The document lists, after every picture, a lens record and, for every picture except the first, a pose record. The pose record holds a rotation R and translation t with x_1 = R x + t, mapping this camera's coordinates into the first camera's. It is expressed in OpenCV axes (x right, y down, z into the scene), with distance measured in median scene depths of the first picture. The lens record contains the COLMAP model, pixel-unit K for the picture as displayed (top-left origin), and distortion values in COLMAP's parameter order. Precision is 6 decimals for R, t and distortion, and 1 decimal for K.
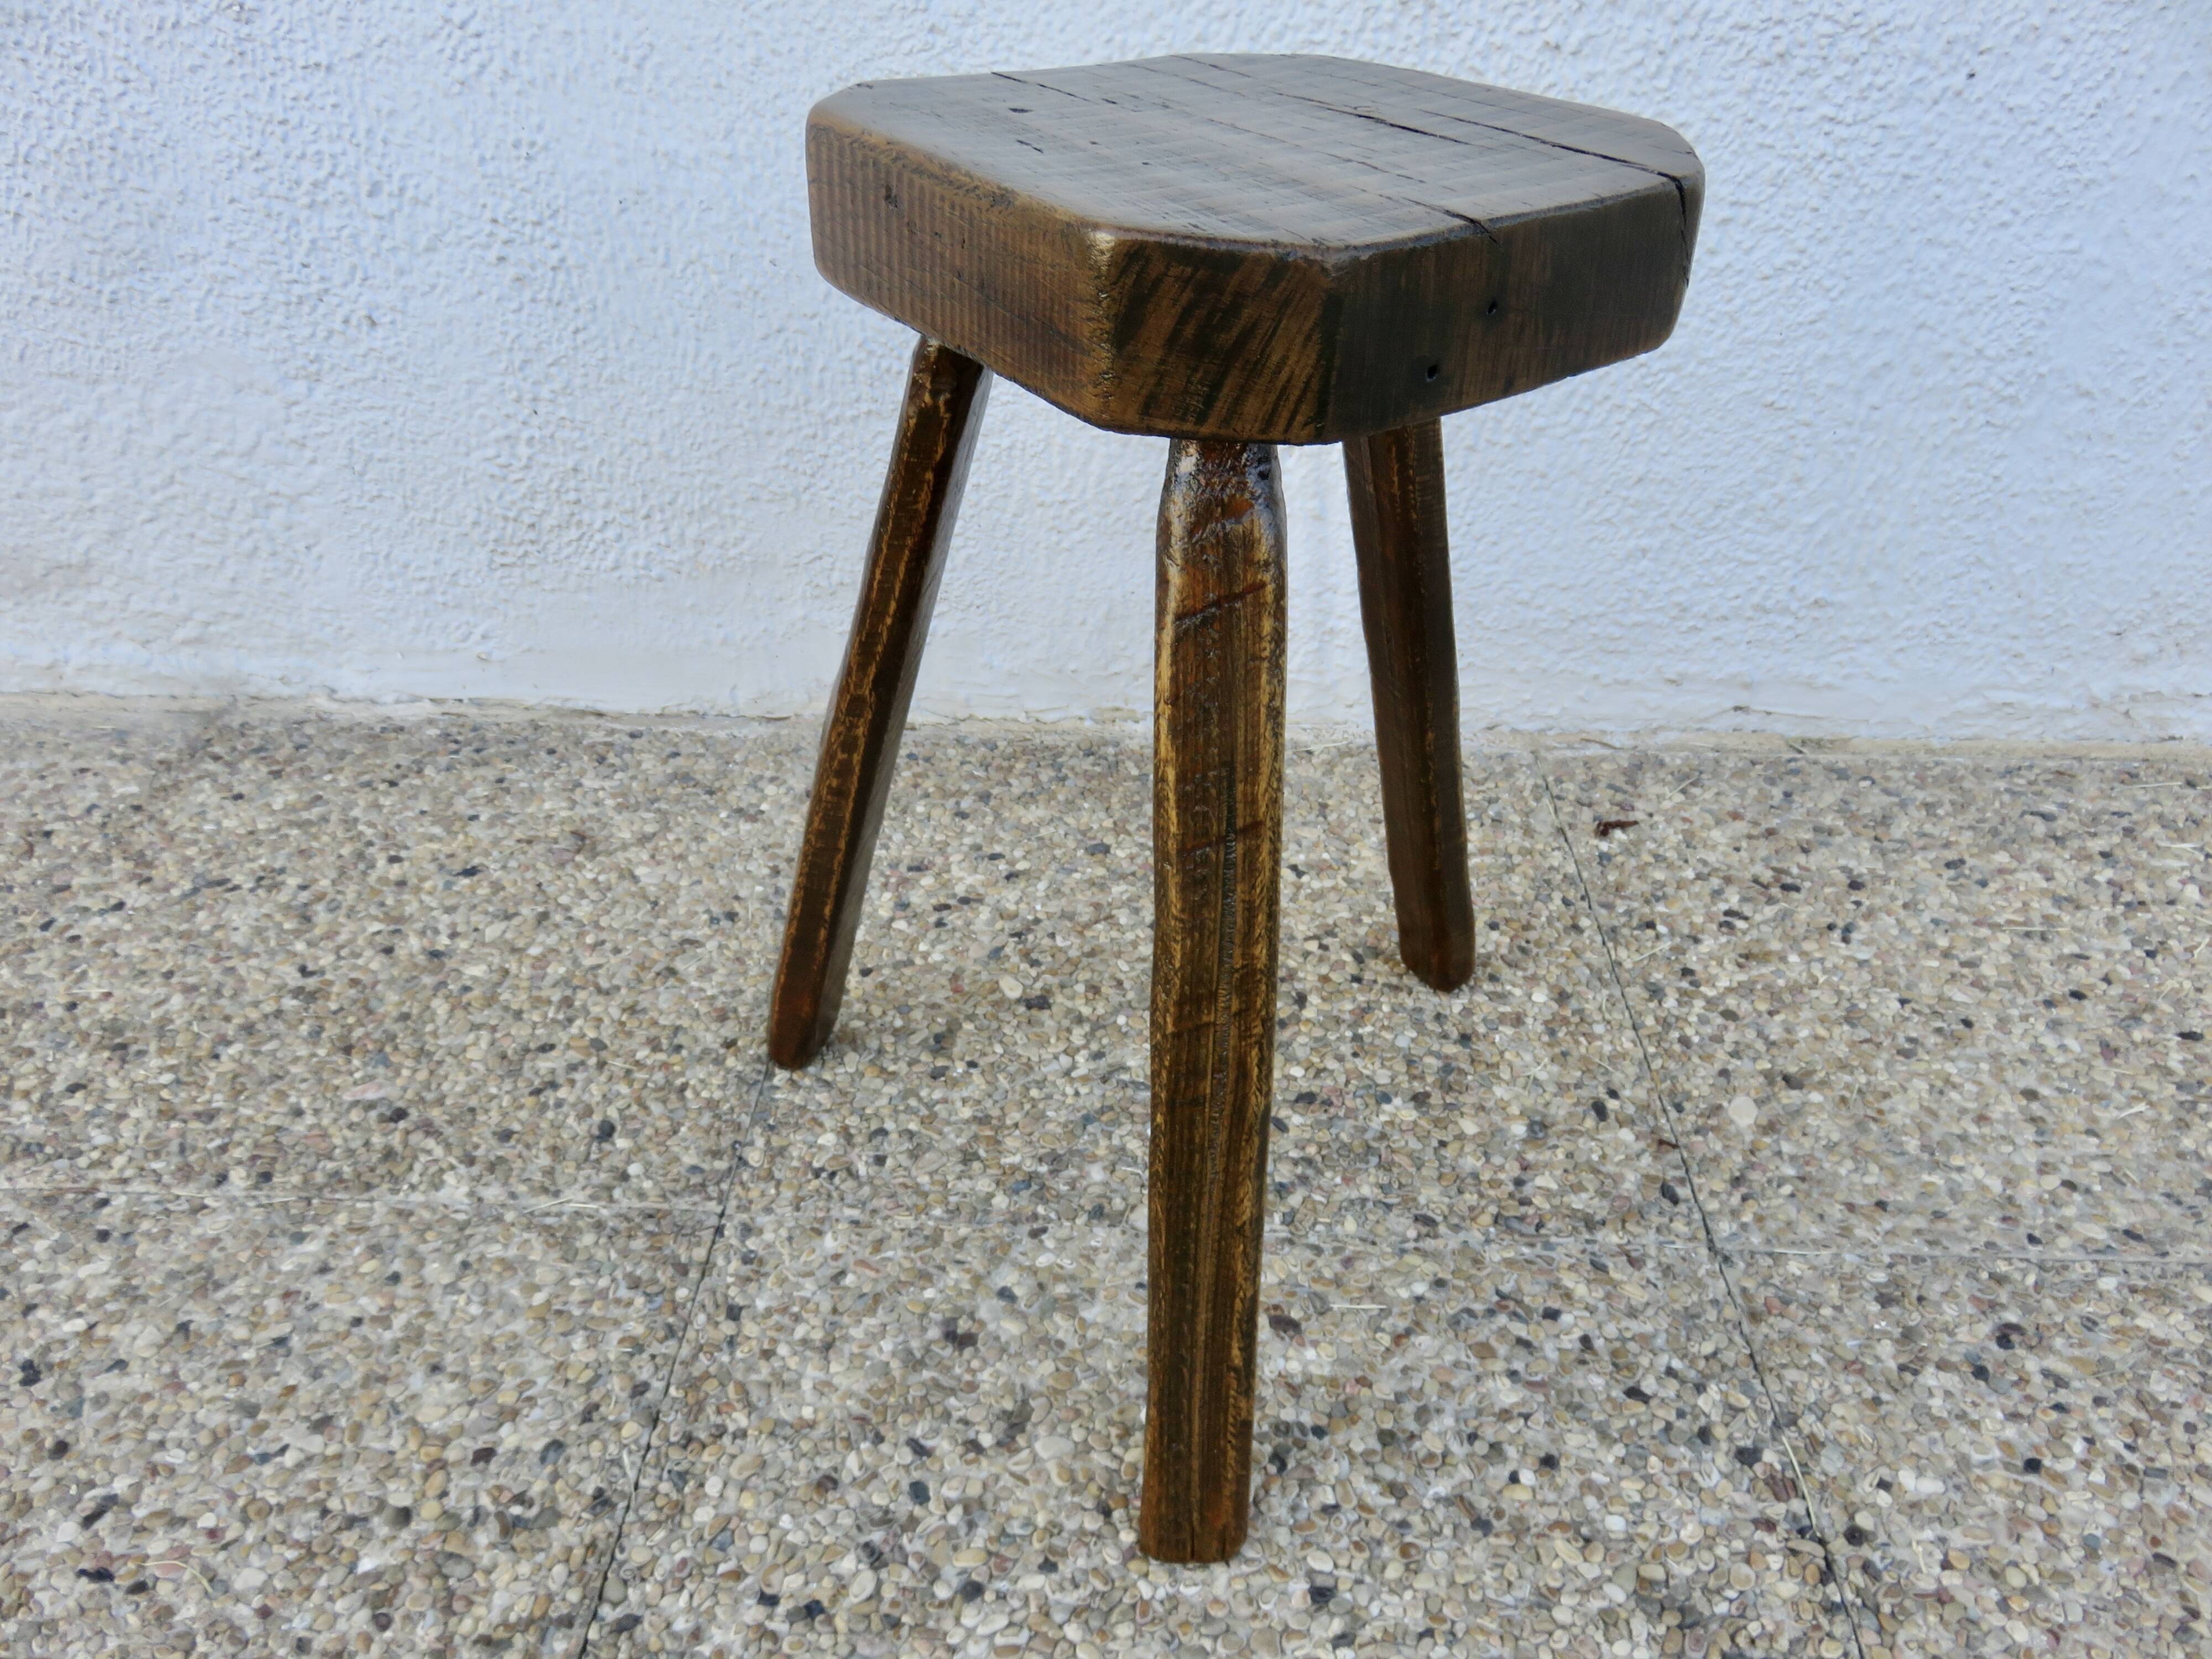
lens RADIAL K [[1662.4, 0, 1120.3], [0, 1662.4, 823.8], [0, 0, 1]] dist [-0.008010, -0.001724]
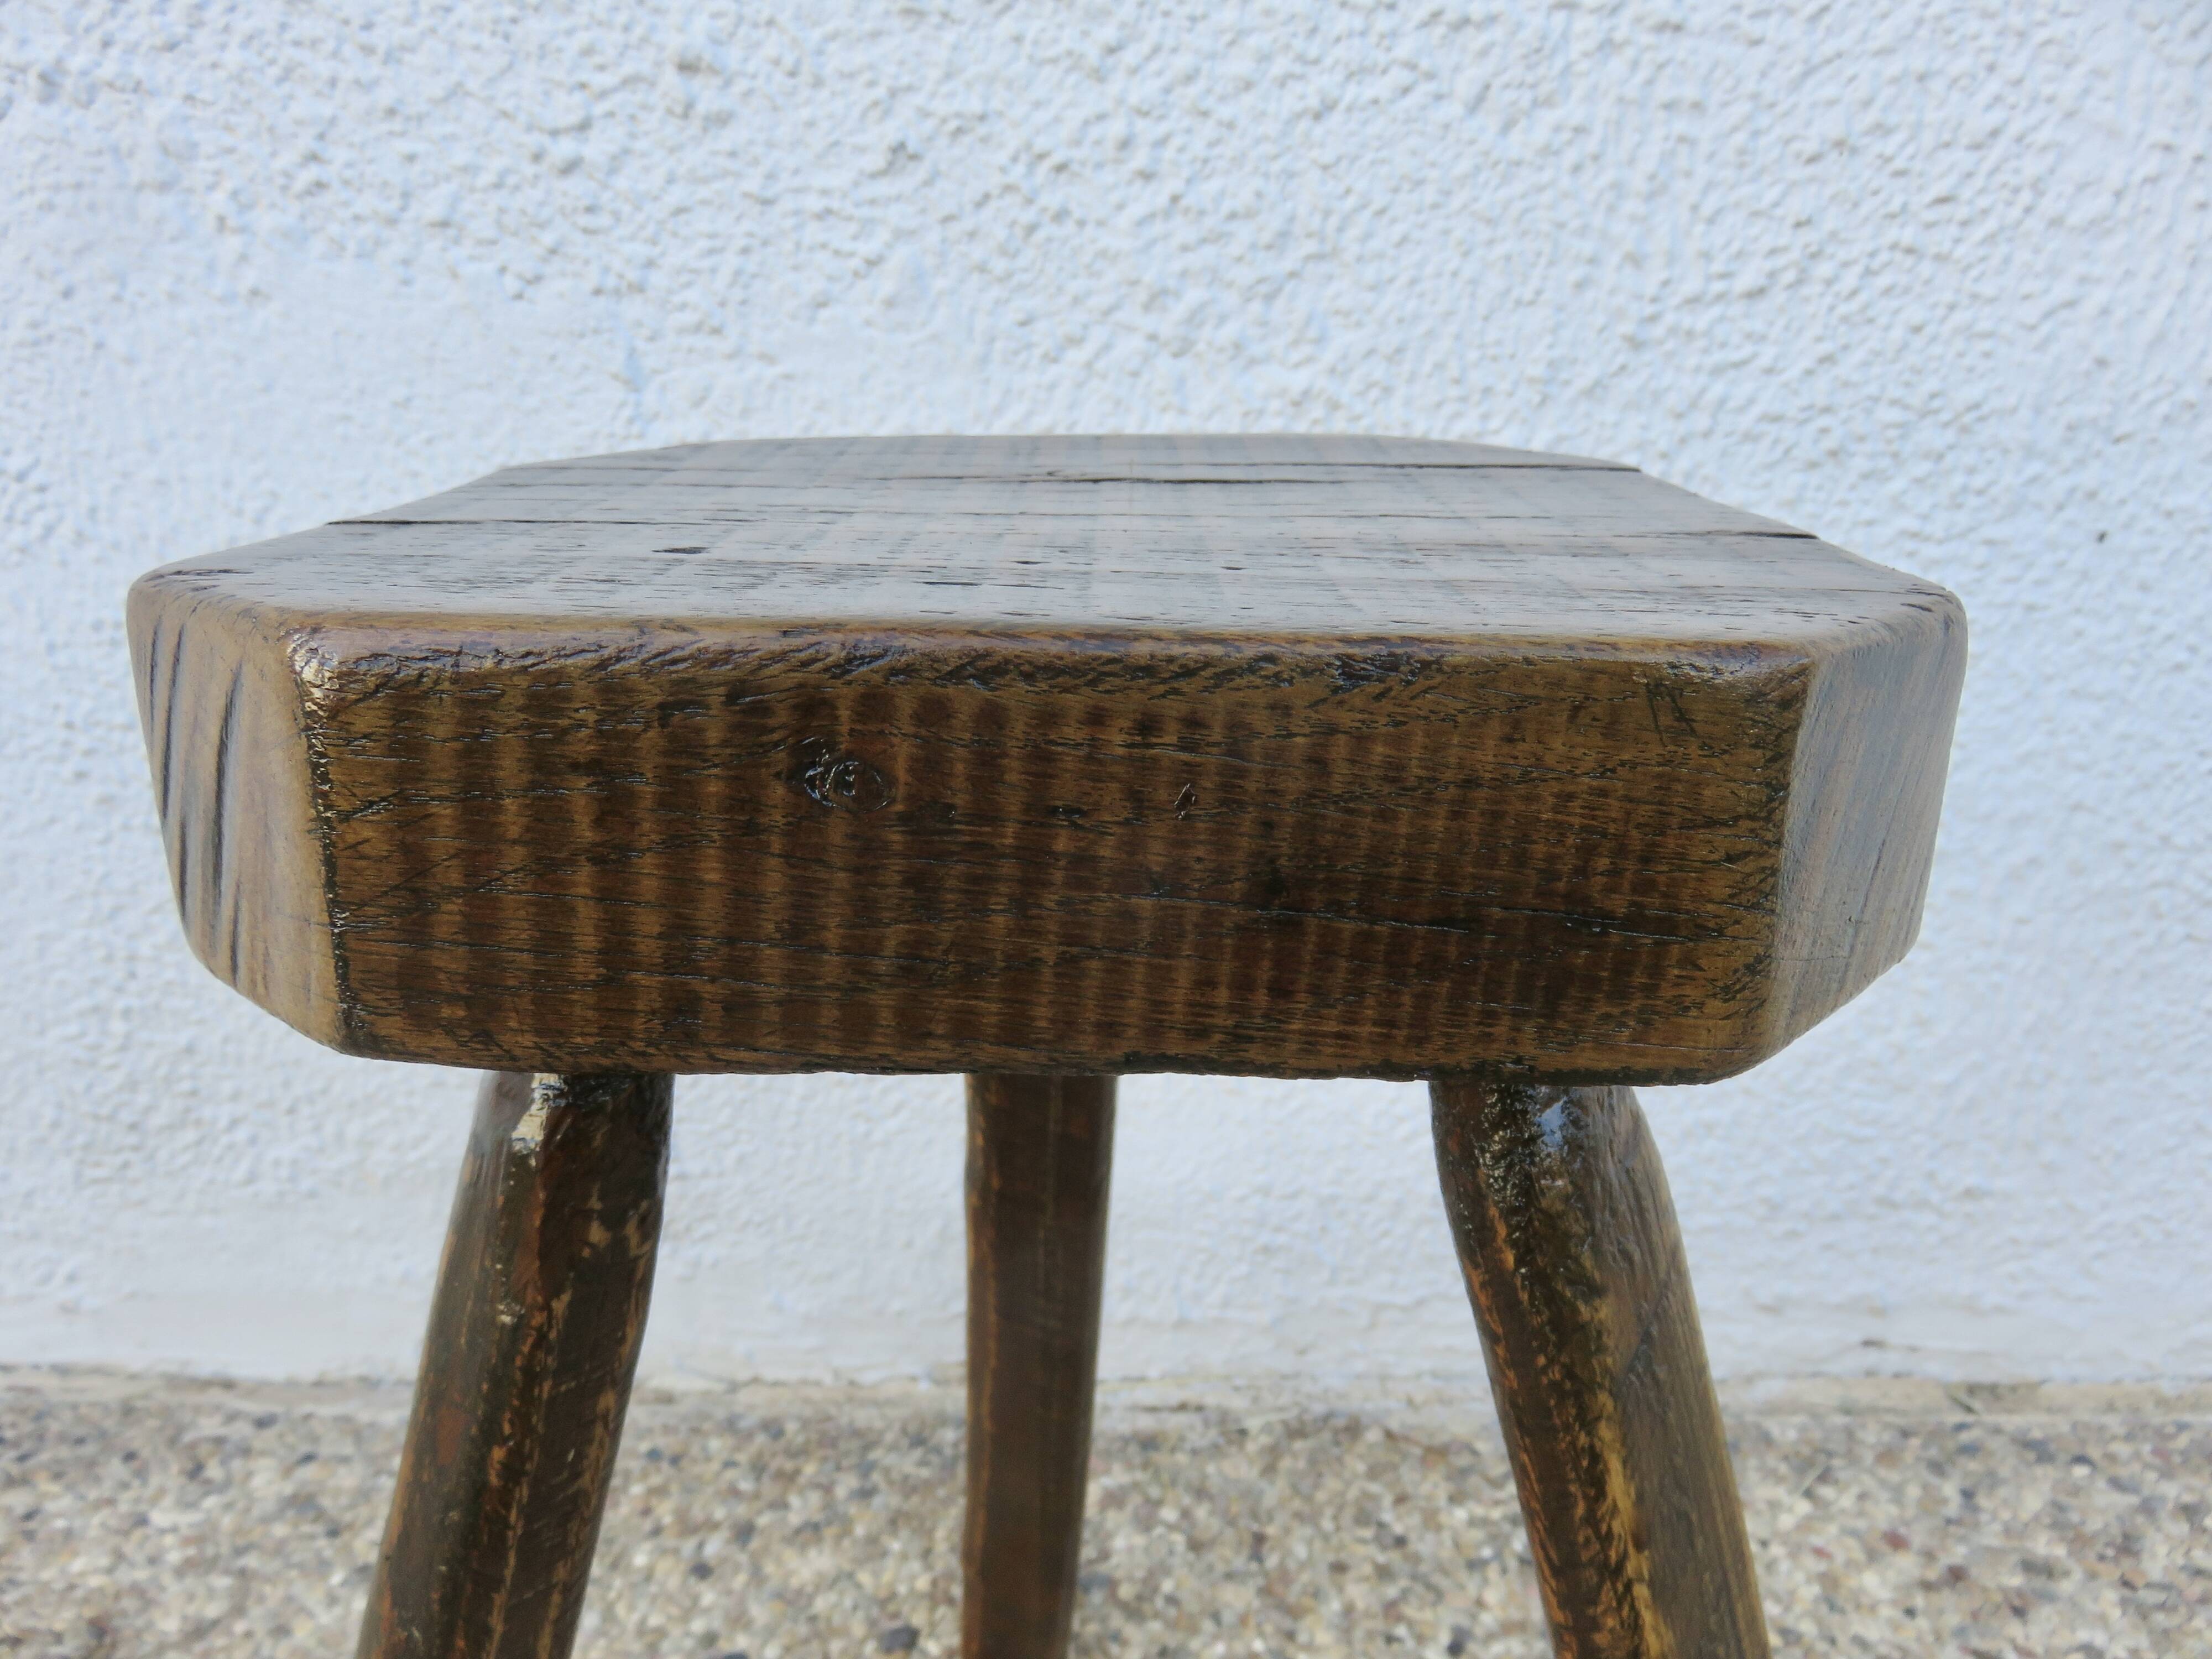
lens RADIAL K [[1662.4, 0, 1114.5], [0, 1662.4, 826.2], [0, 0, 1]] dist [-0.008010, -0.001724]
pose [[0.999438, -0.028731, -0.017277, 0.099497], [0.023464, 0.967545, -0.251607, -0.138813], [0.023945, 0.251060, 0.967675, 0.347968]]
